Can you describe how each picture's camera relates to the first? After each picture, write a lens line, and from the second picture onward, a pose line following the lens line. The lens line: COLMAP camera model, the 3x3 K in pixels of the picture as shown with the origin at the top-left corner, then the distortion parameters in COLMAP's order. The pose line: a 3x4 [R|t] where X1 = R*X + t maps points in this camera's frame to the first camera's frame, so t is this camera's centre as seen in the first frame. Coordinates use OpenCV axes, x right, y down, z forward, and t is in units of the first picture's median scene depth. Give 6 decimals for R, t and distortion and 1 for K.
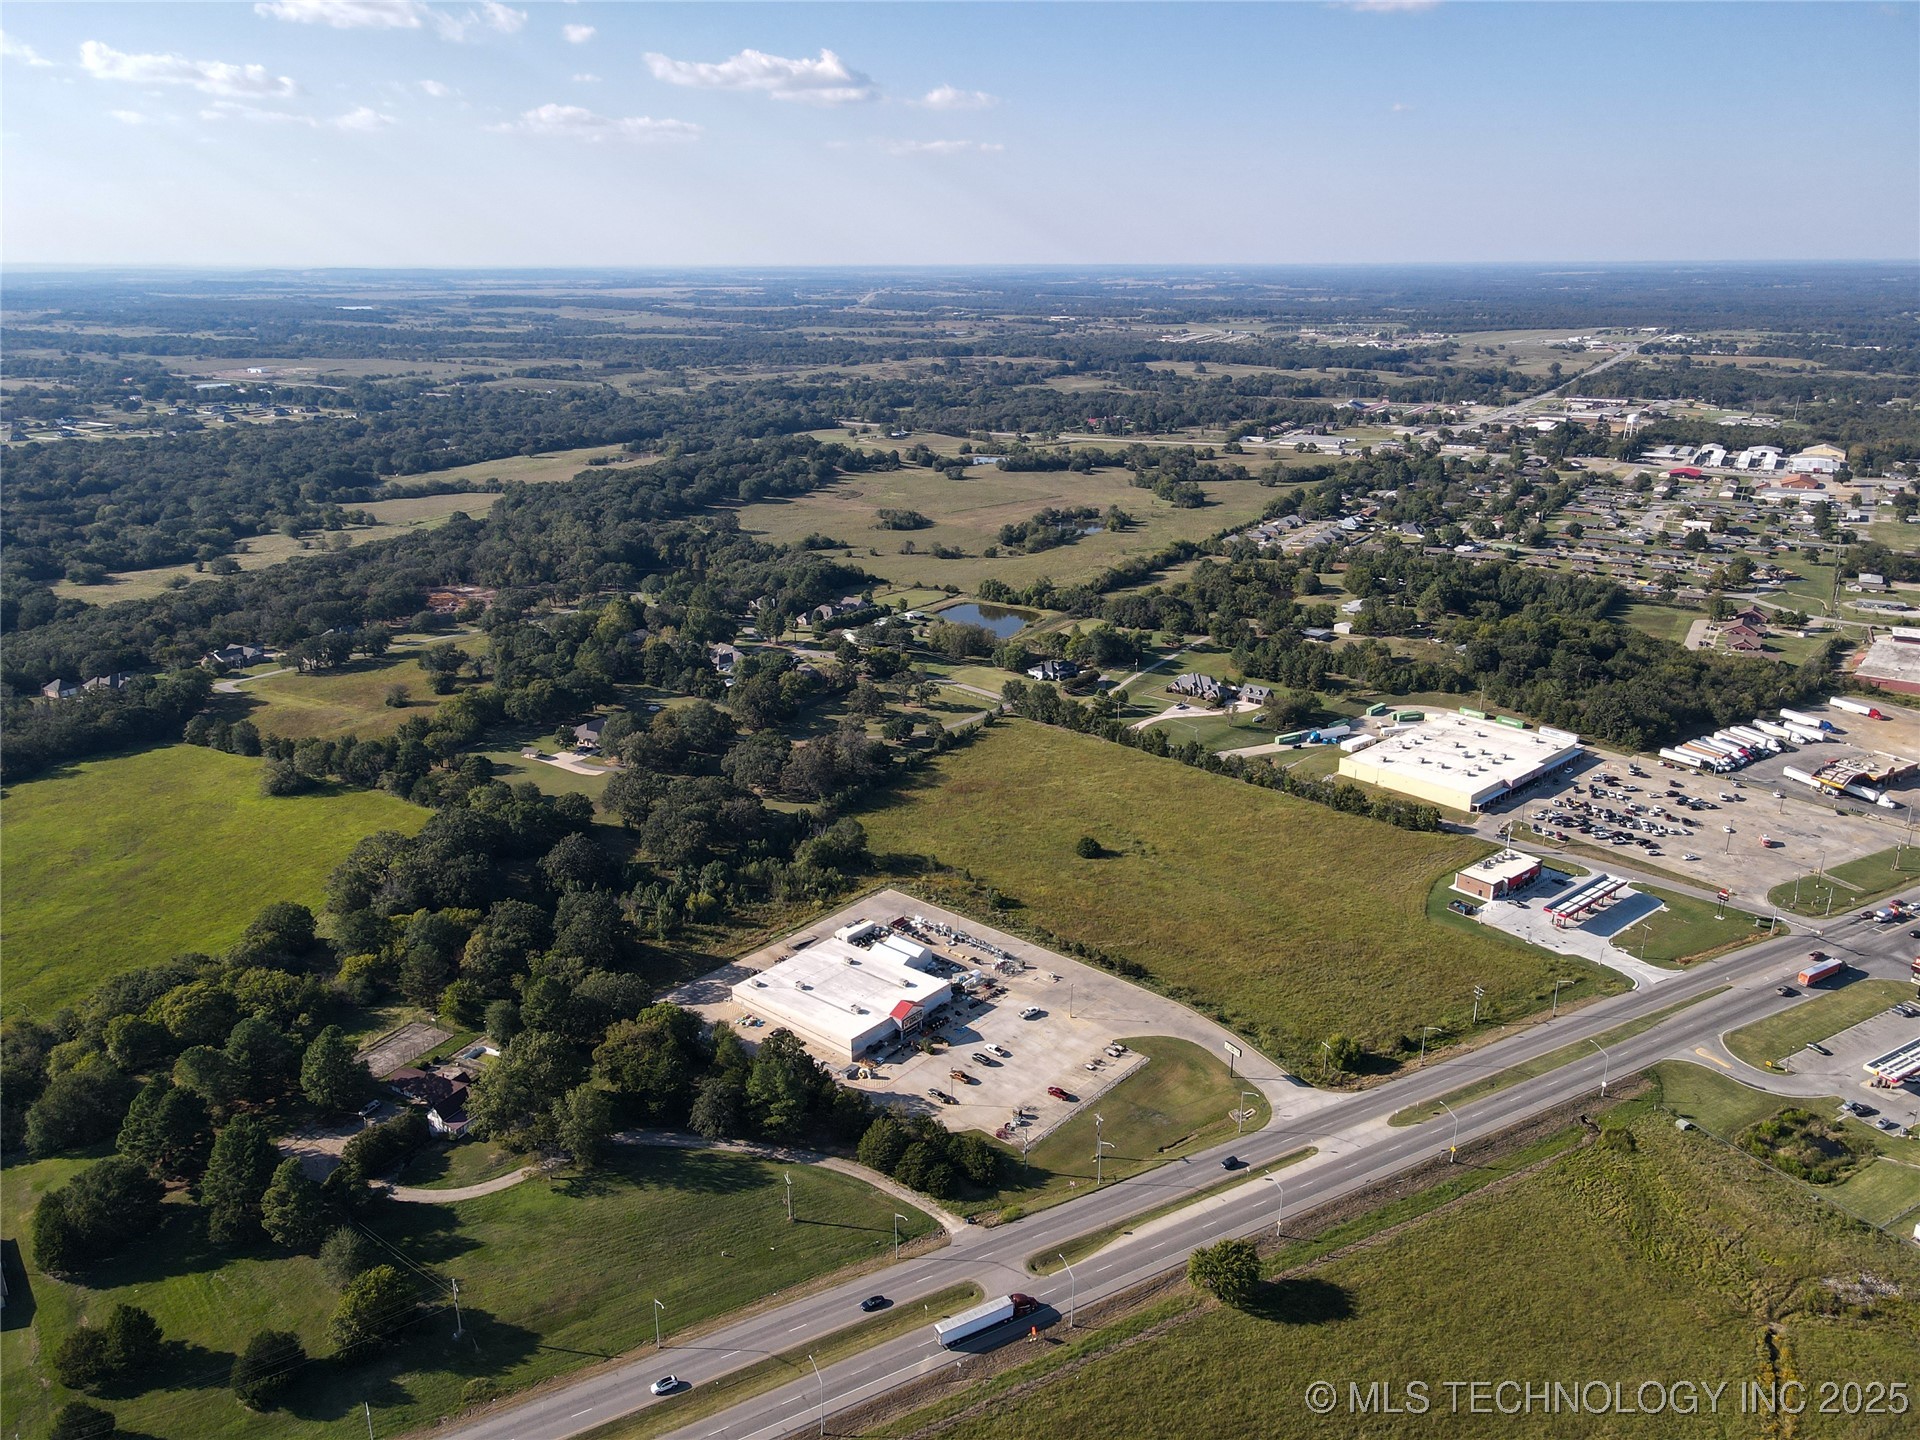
lens RADIAL K [[1406.7, 0, 970.5], [0, 1406.7, 719.5], [0, 0, 1]] dist [-0.004184, 0.040922]
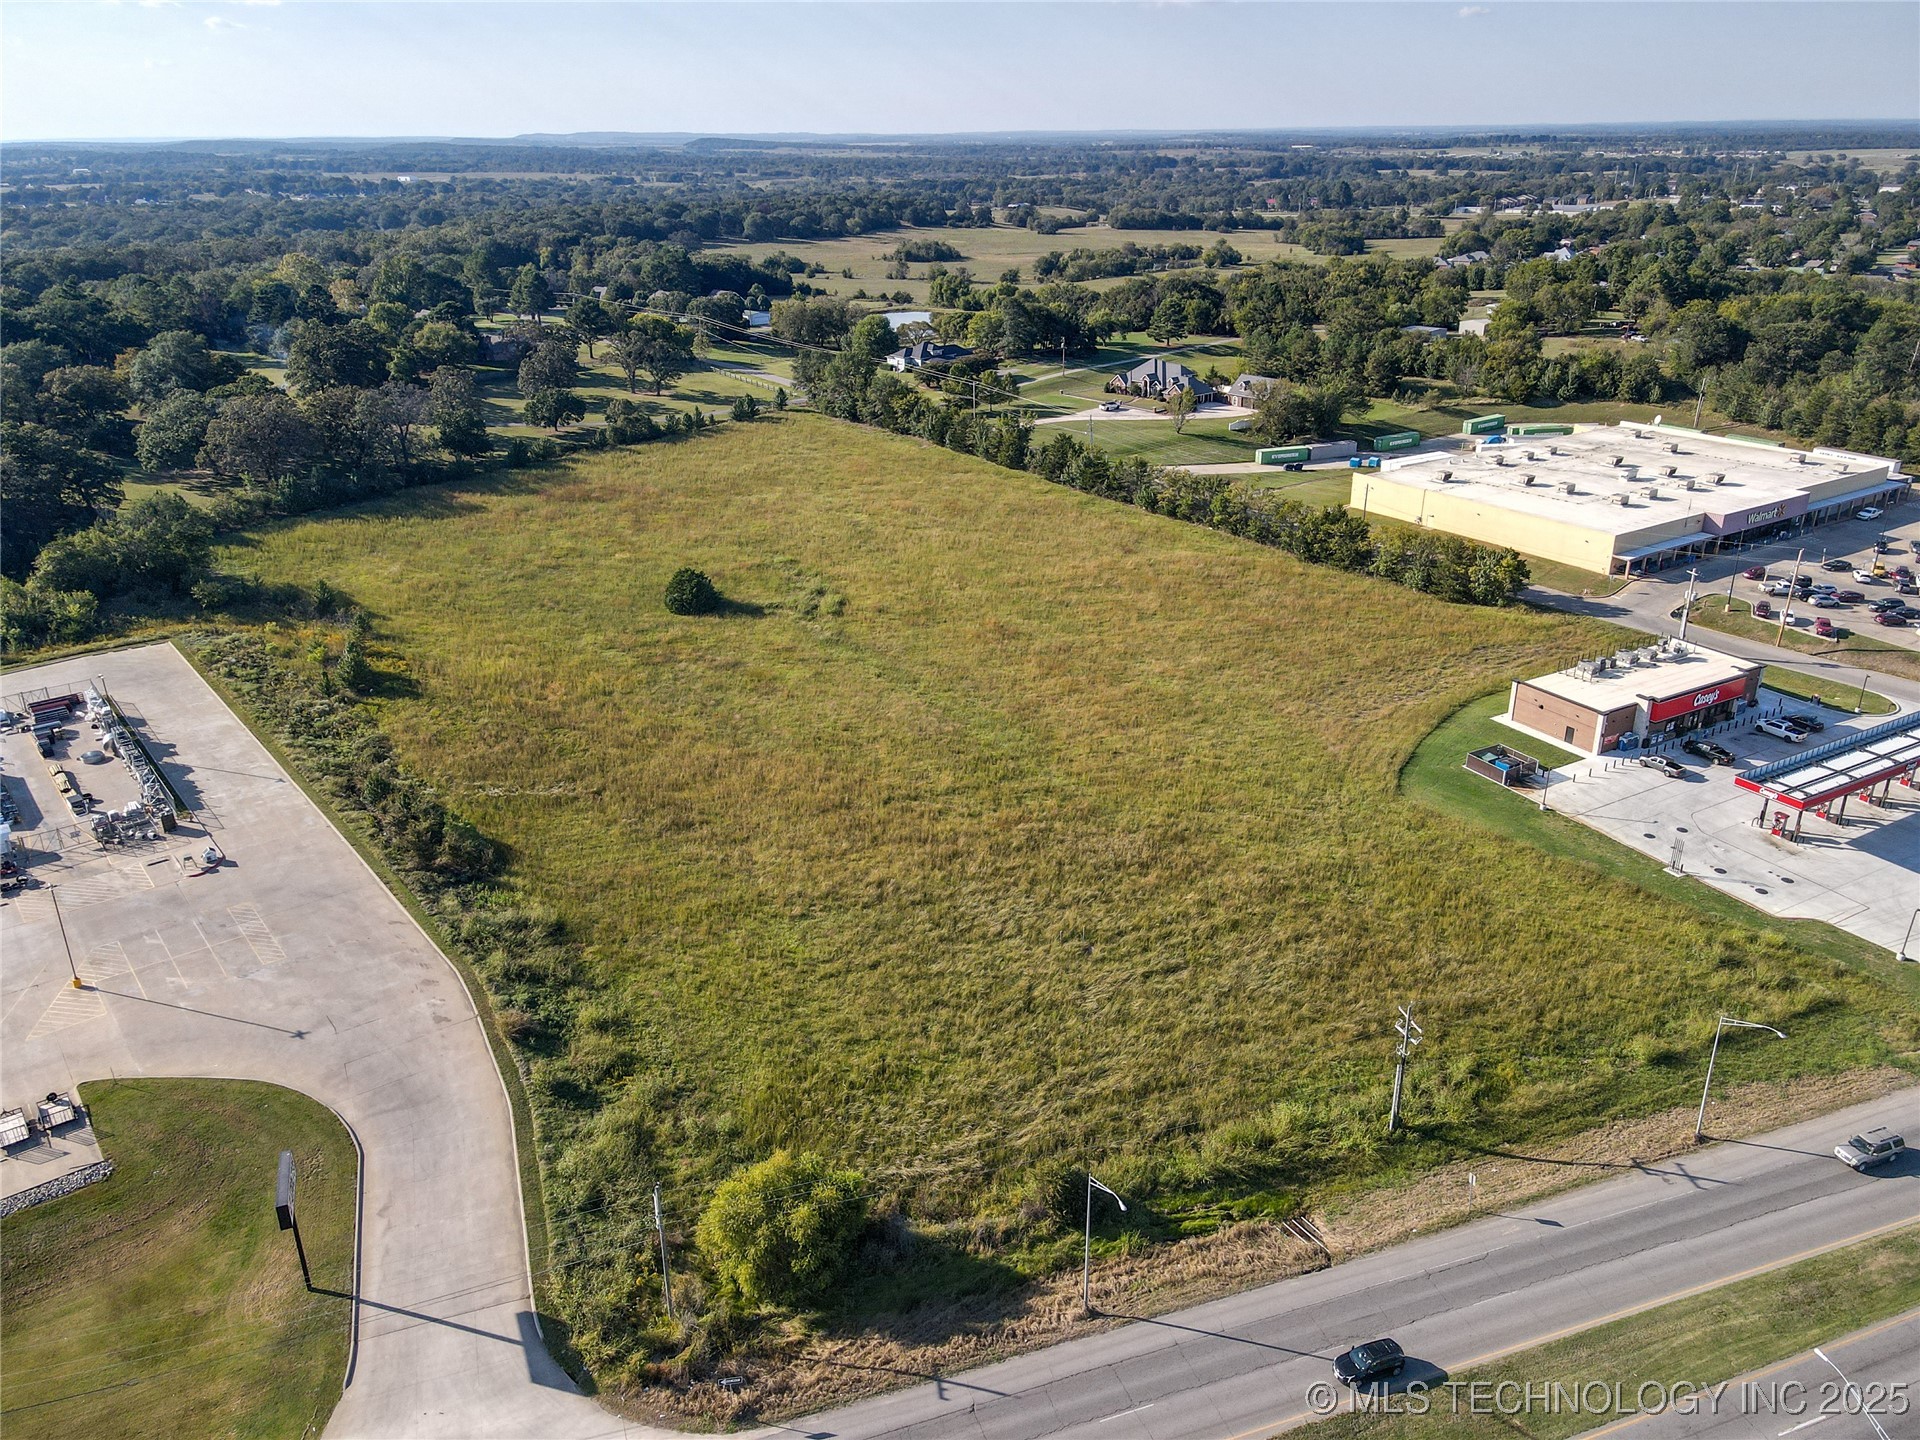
lens RADIAL K [[1406.7, 0, 970.5], [0, 1406.7, 719.5], [0, 0, 1]] dist [-0.004184, 0.040922]
pose [[0.983955, 0.060856, -0.167717, 0.257675], [-0.047438, 0.995429, 0.082884, 0.092080], [0.171995, -0.073598, 0.982345, 0.579943]]
